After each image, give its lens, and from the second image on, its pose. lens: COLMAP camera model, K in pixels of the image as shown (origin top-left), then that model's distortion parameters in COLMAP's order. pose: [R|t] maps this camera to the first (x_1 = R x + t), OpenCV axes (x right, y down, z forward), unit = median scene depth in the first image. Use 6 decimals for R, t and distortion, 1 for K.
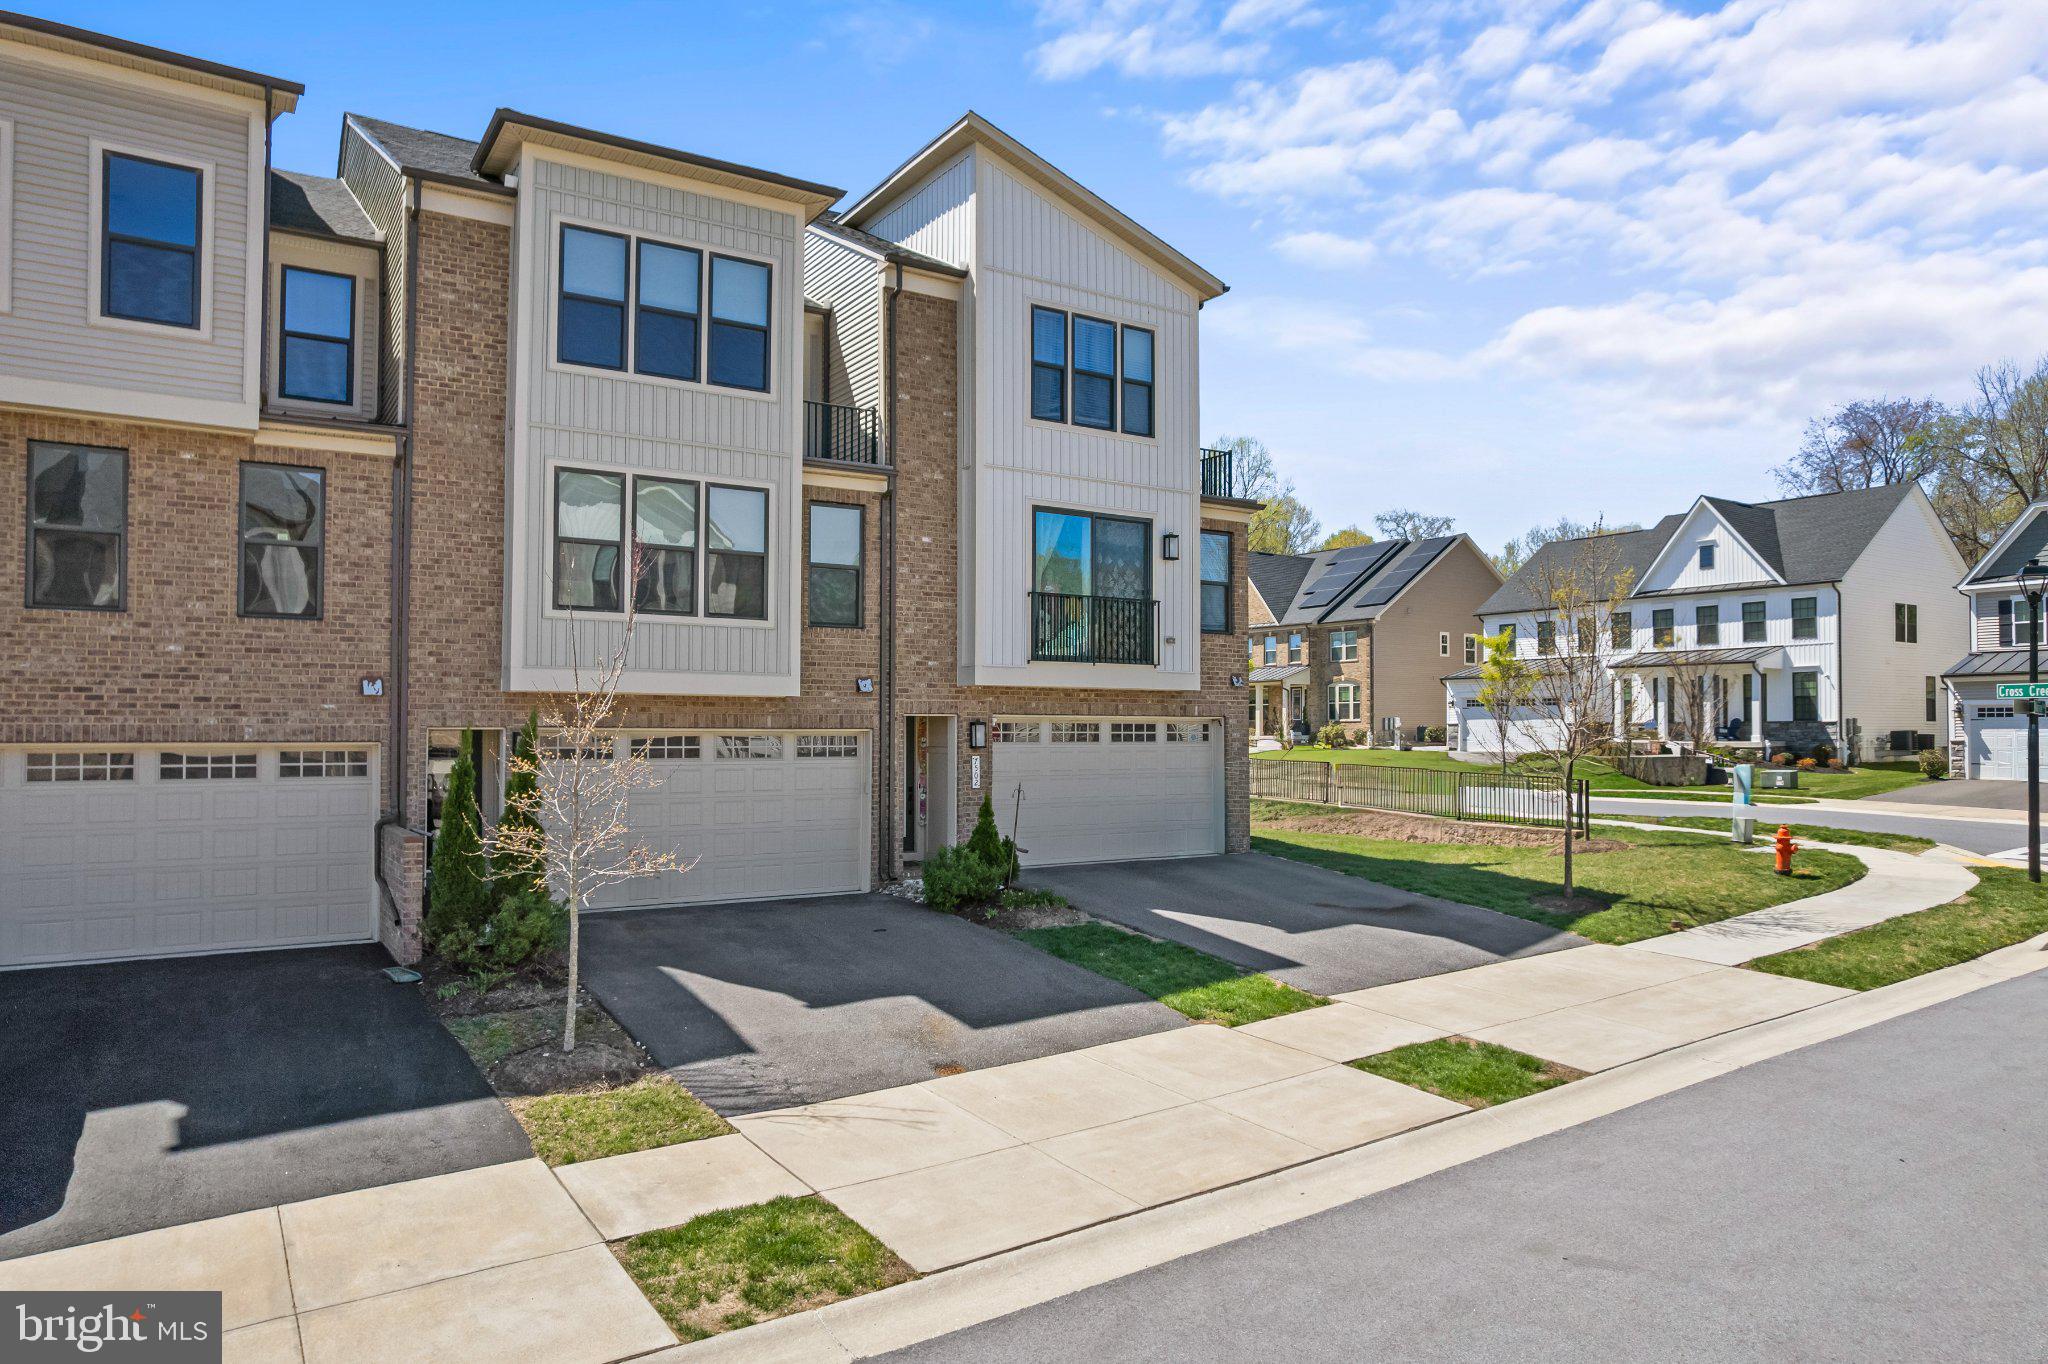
lens RADIAL K [[1316.7, 0, 1044.8], [0, 1316.7, 709.7], [0, 0, 1]] dist [-0.065673, 0.051006]
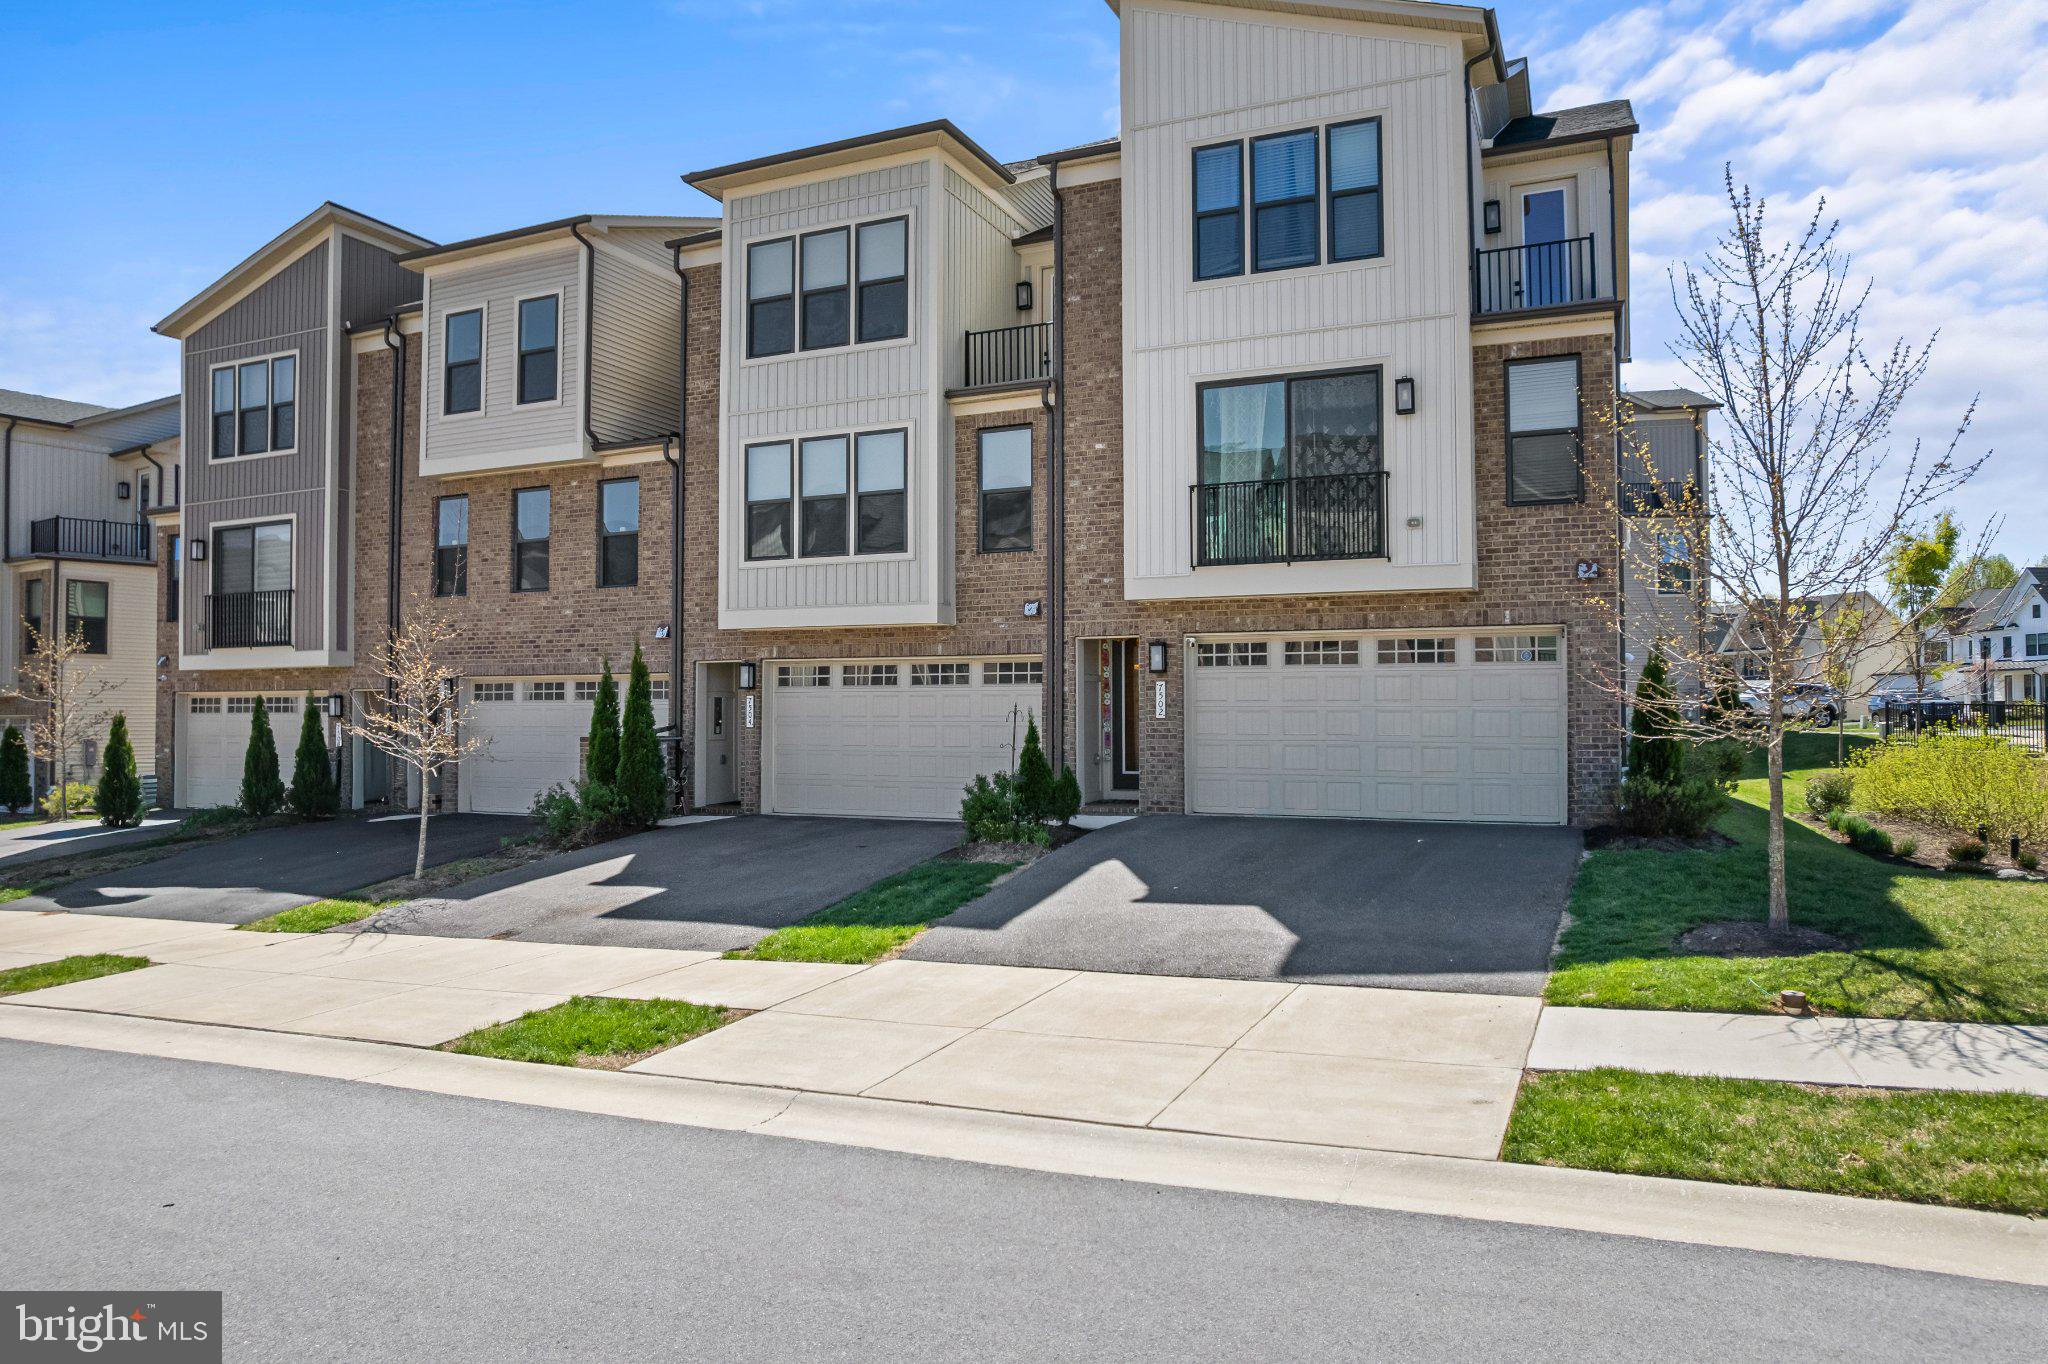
lens RADIAL K [[1316.7, 0, 1053.2], [0, 1316.7, 690.3], [0, 0, 1]] dist [-0.065673, 0.051006]
pose [[0.532630, -0.019043, -0.846134, 0.794202], [0.014709, 0.999804, -0.013242, 0.062776], [0.846221, -0.005393, 0.532806, 0.577232]]
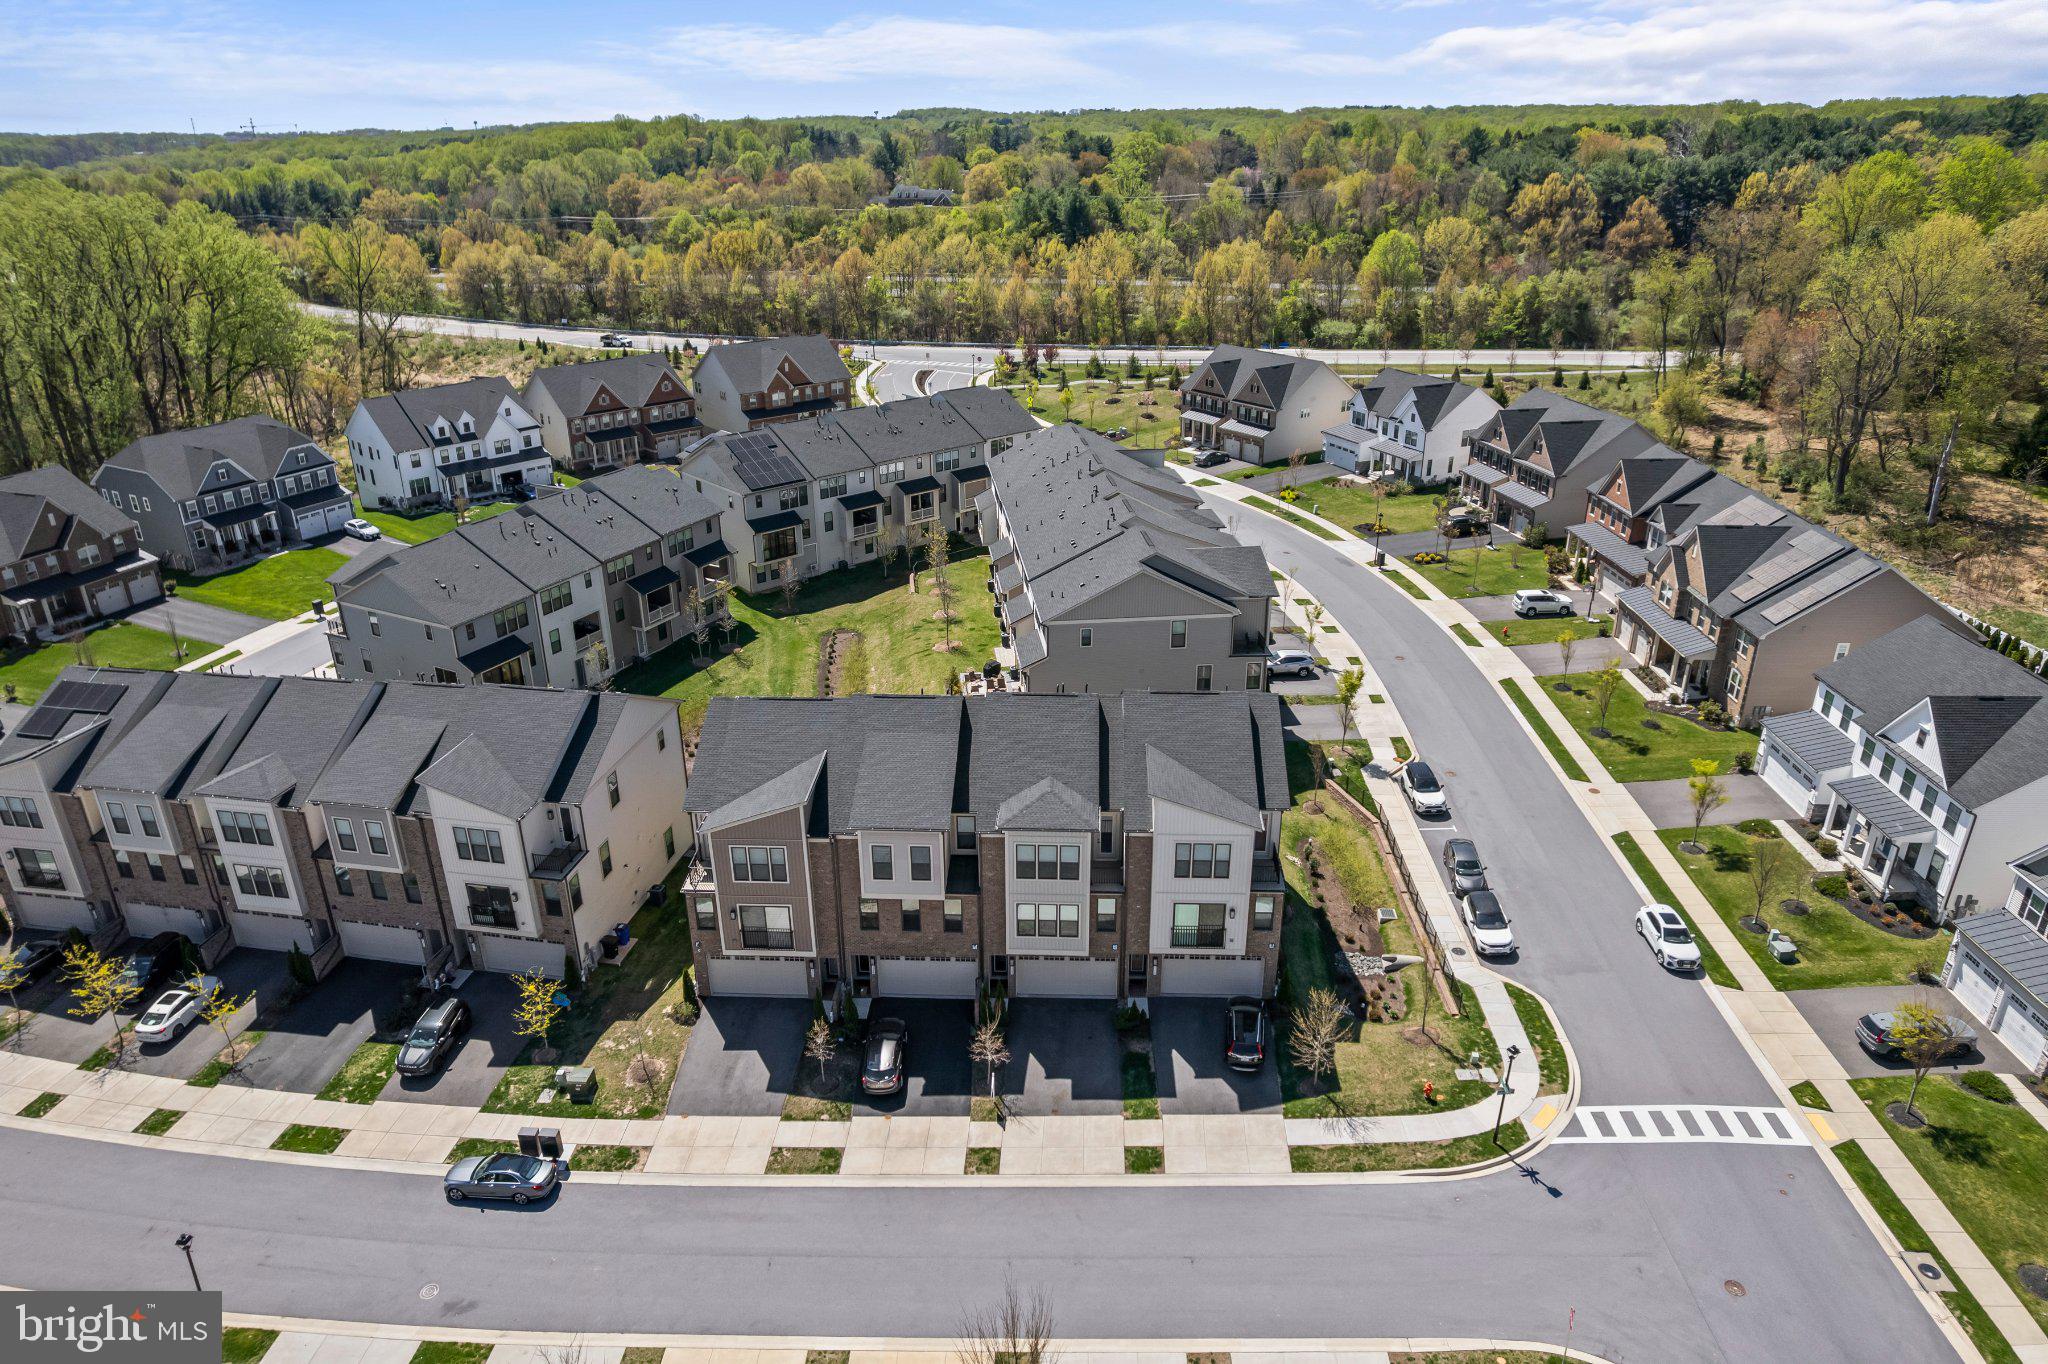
lens RADIAL K [[1316.7, 0, 1037.6], [0, 1316.7, 683.5], [0, 0, 1]] dist [-0.065673, 0.051006]
pose [[0.806135, 0.231547, -0.544548, 1.504777], [0.017919, 0.910287, 0.413590, -2.225372], [0.591460, -0.343168, 0.729665, -1.412356]]
